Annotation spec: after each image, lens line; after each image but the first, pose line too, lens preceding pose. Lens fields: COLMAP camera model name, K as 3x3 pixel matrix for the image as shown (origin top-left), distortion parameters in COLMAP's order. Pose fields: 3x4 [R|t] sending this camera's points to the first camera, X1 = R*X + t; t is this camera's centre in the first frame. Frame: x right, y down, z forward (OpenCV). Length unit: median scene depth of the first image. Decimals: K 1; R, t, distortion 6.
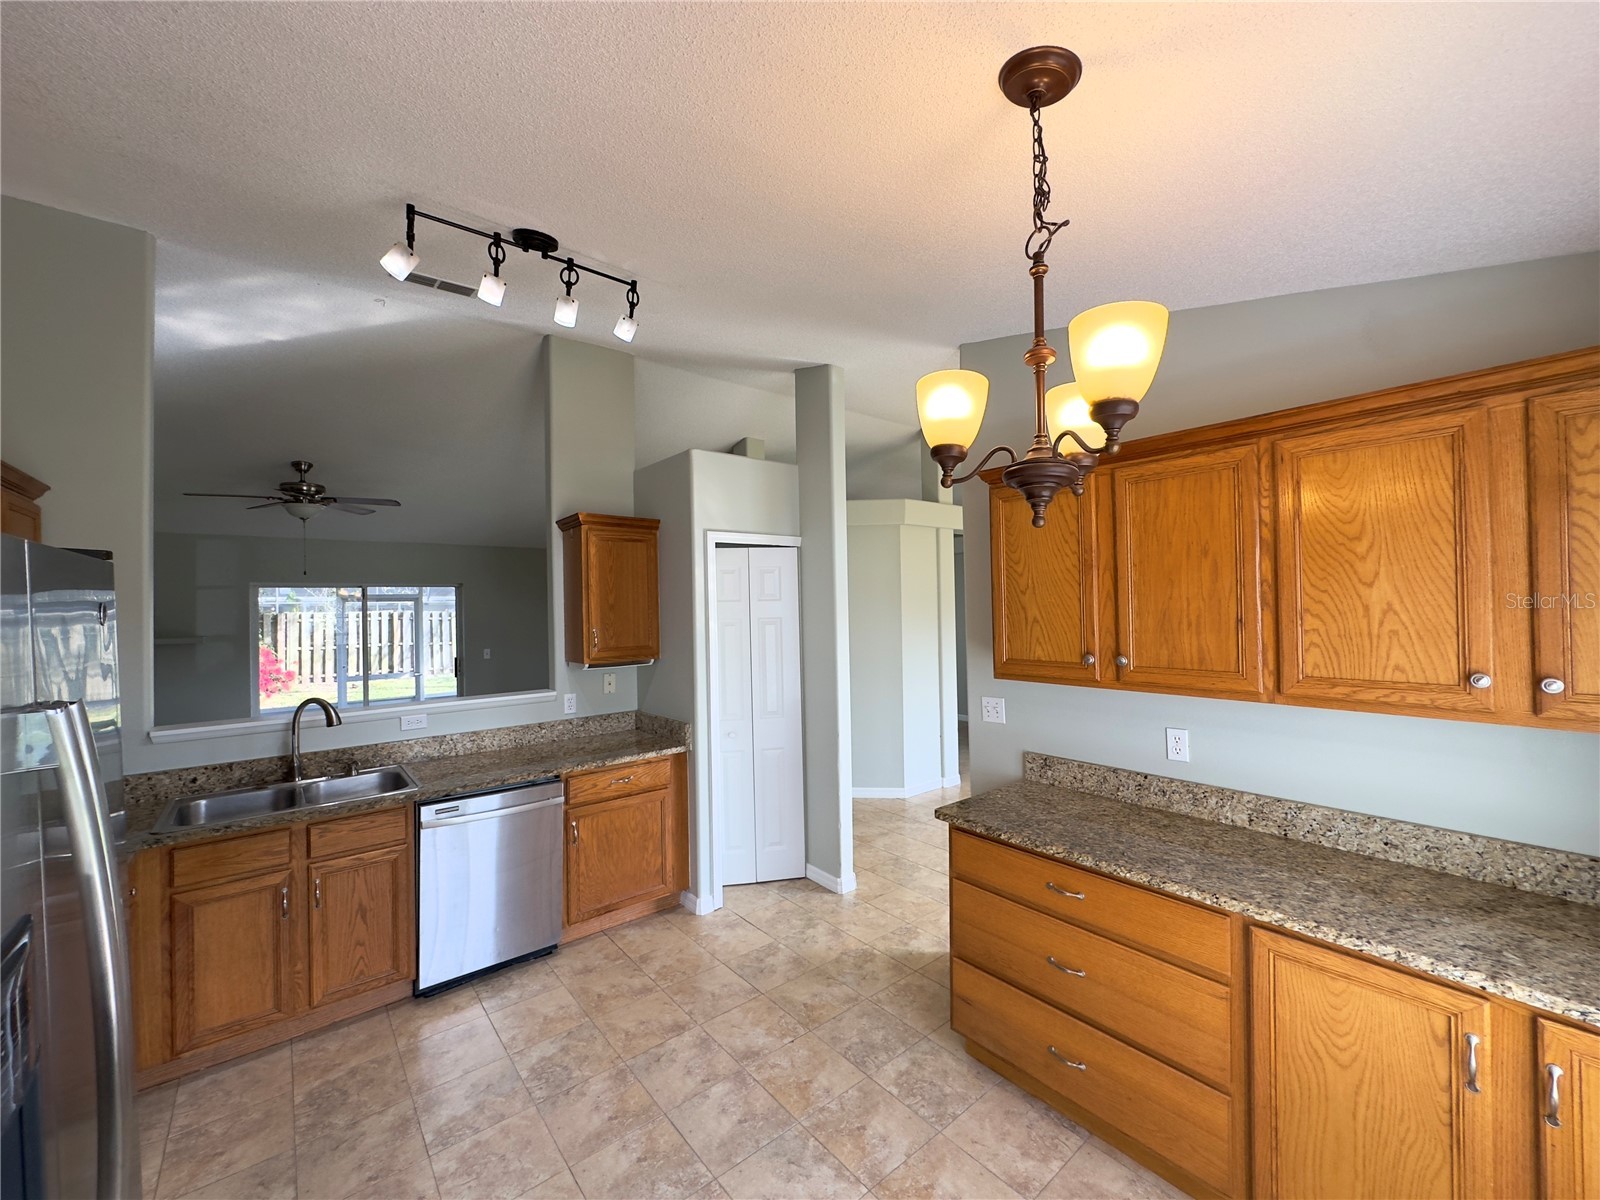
lens RADIAL K [[632.5, 0, 802.5], [0, 632.5, 600.5], [0, 0, 1]] dist [-0.002568, -0.000162]
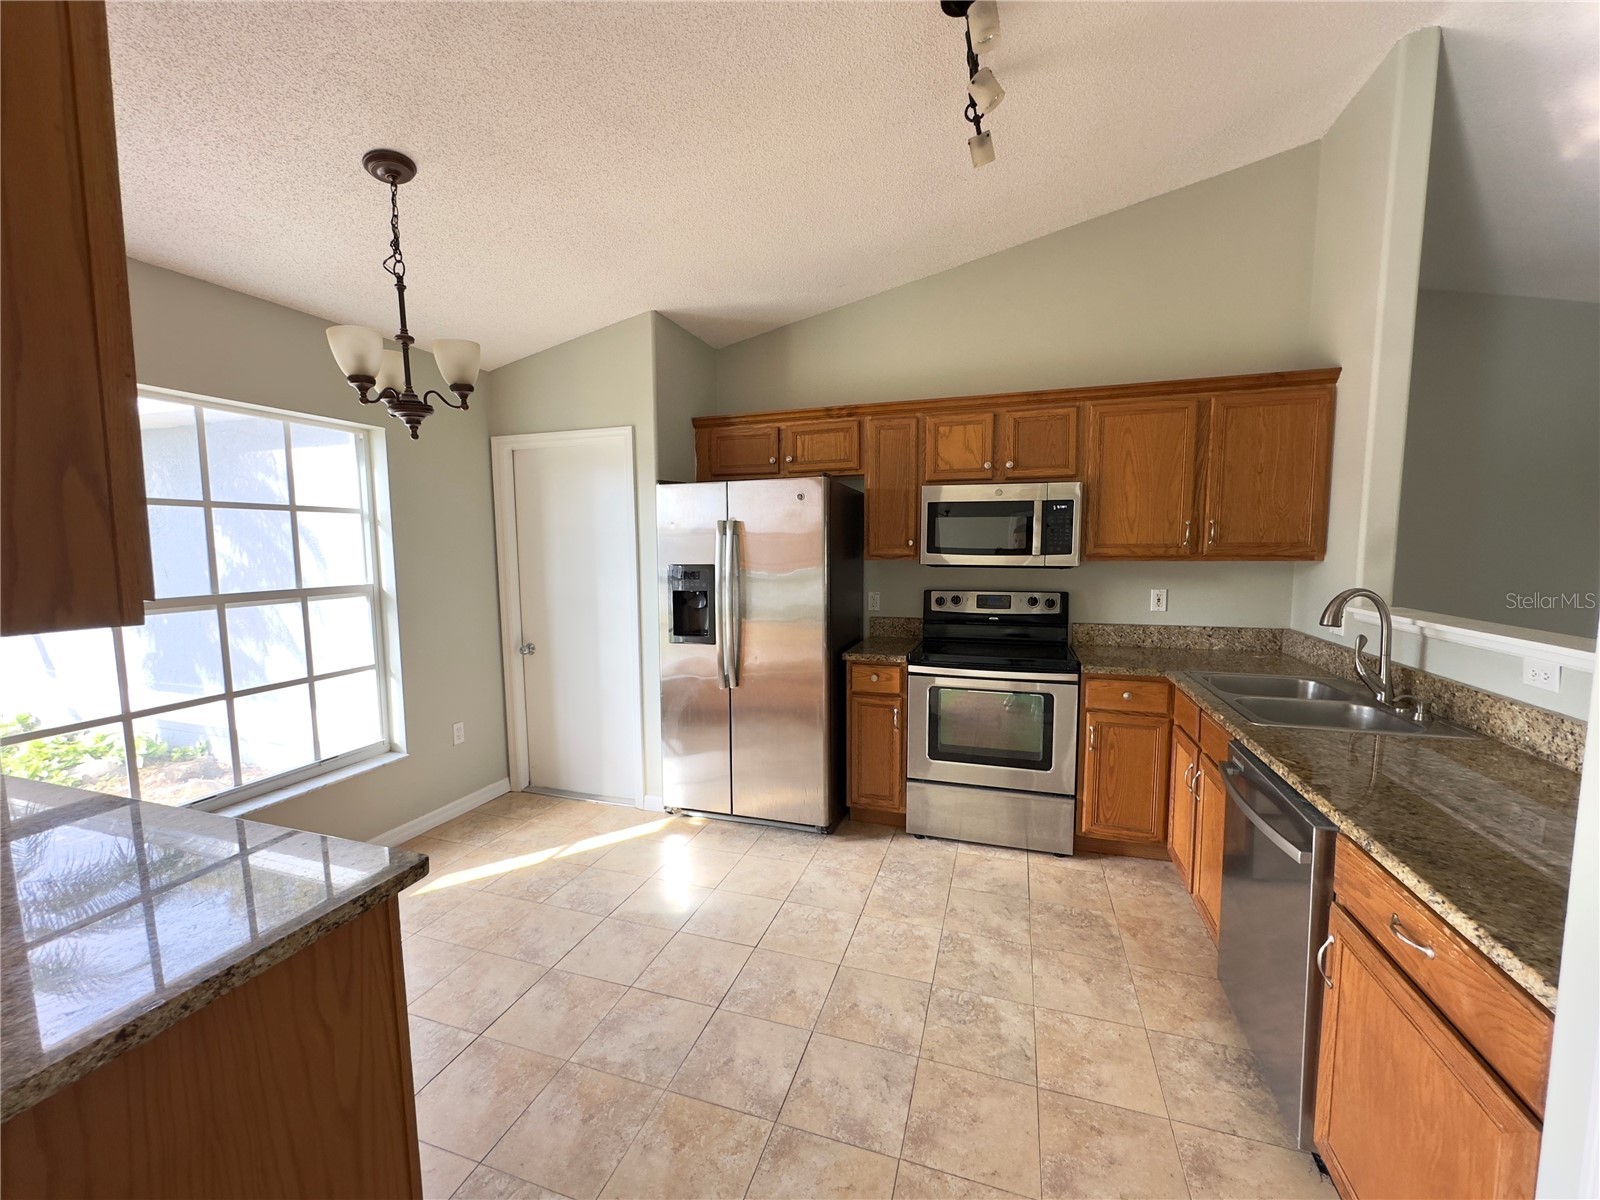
lens RADIAL K [[632.5, 0, 796.6], [0, 632.5, 608.6], [0, 0, 1]] dist [-0.002568, -0.000162]
pose [[-0.849549, 0.077161, -0.521837, 0.217667], [0.025010, 0.994023, 0.106264, 0.106210], [0.526917, 0.077225, -0.846401, 1.630941]]
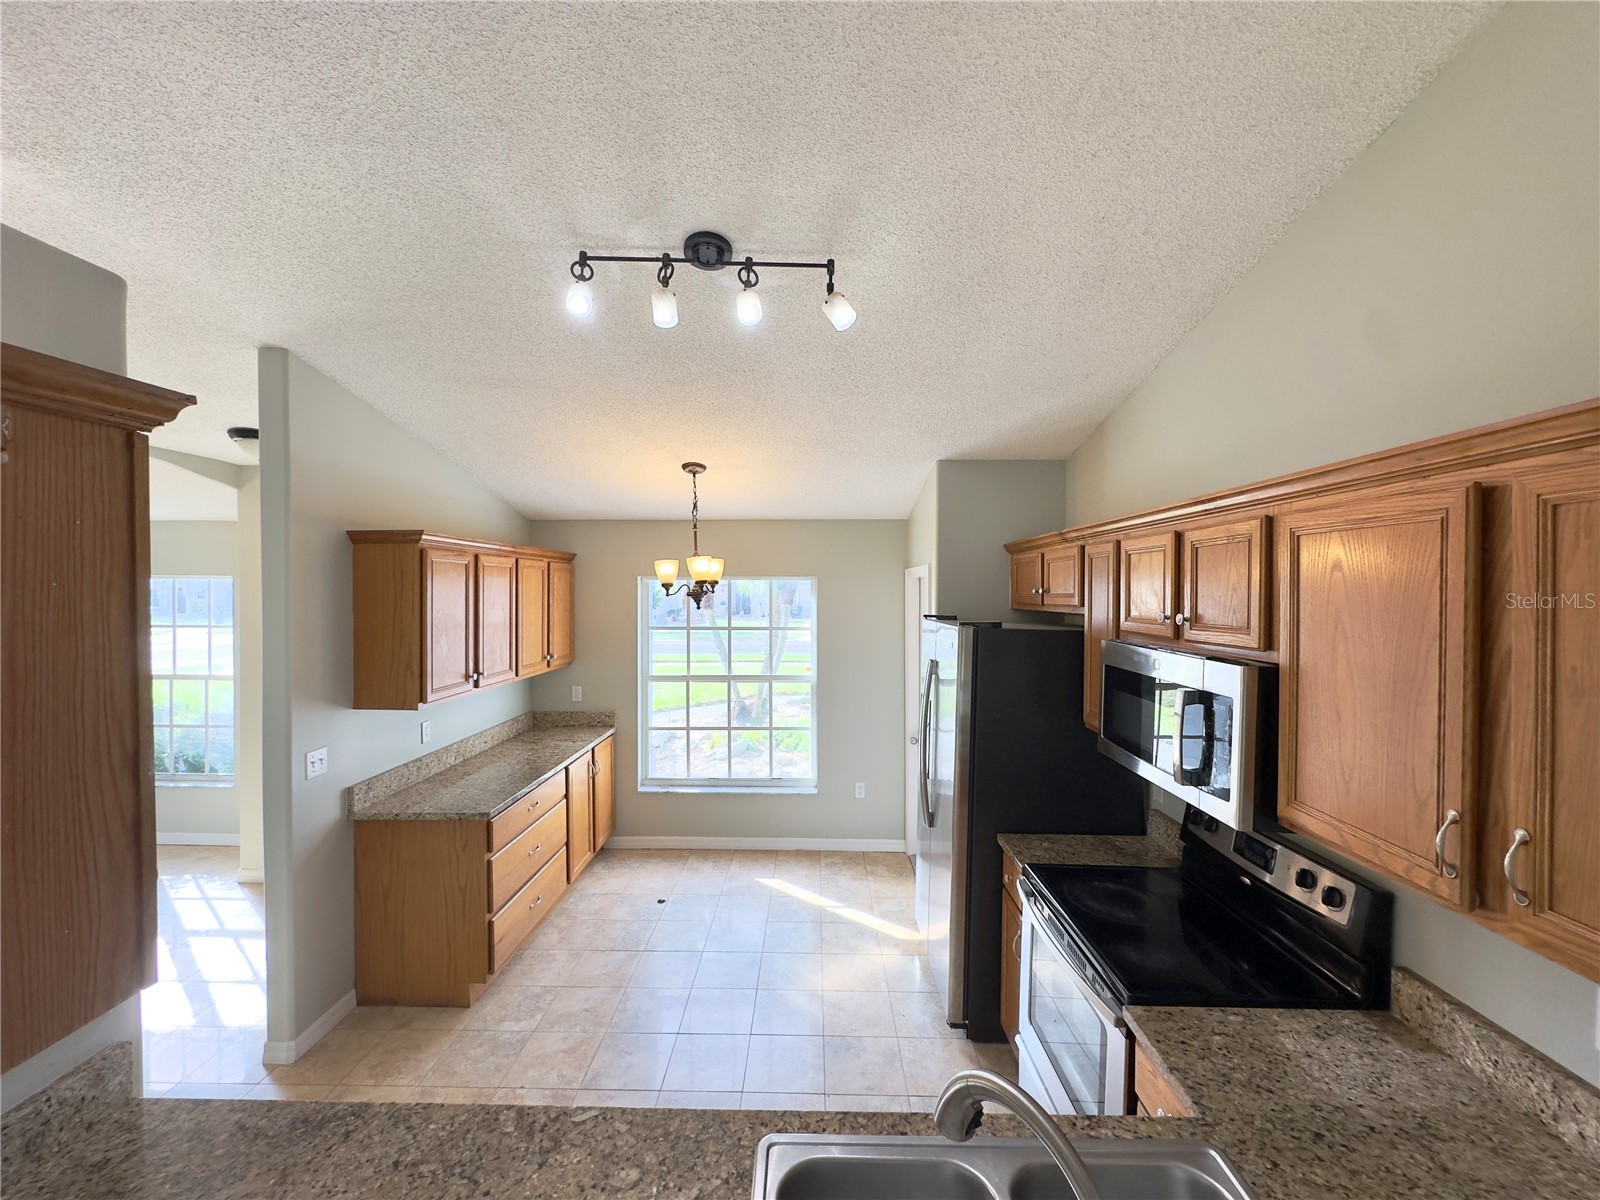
lens RADIAL K [[632.5, 0, 798.3], [0, 632.5, 595.2], [0, 0, 1]] dist [-0.002568, -0.000162]
pose [[-0.755901, 0.012421, 0.654568, -1.119588], [0.008281, 0.999921, -0.009411, -0.079752], [-0.654633, -0.001693, -0.755945, 1.625258]]
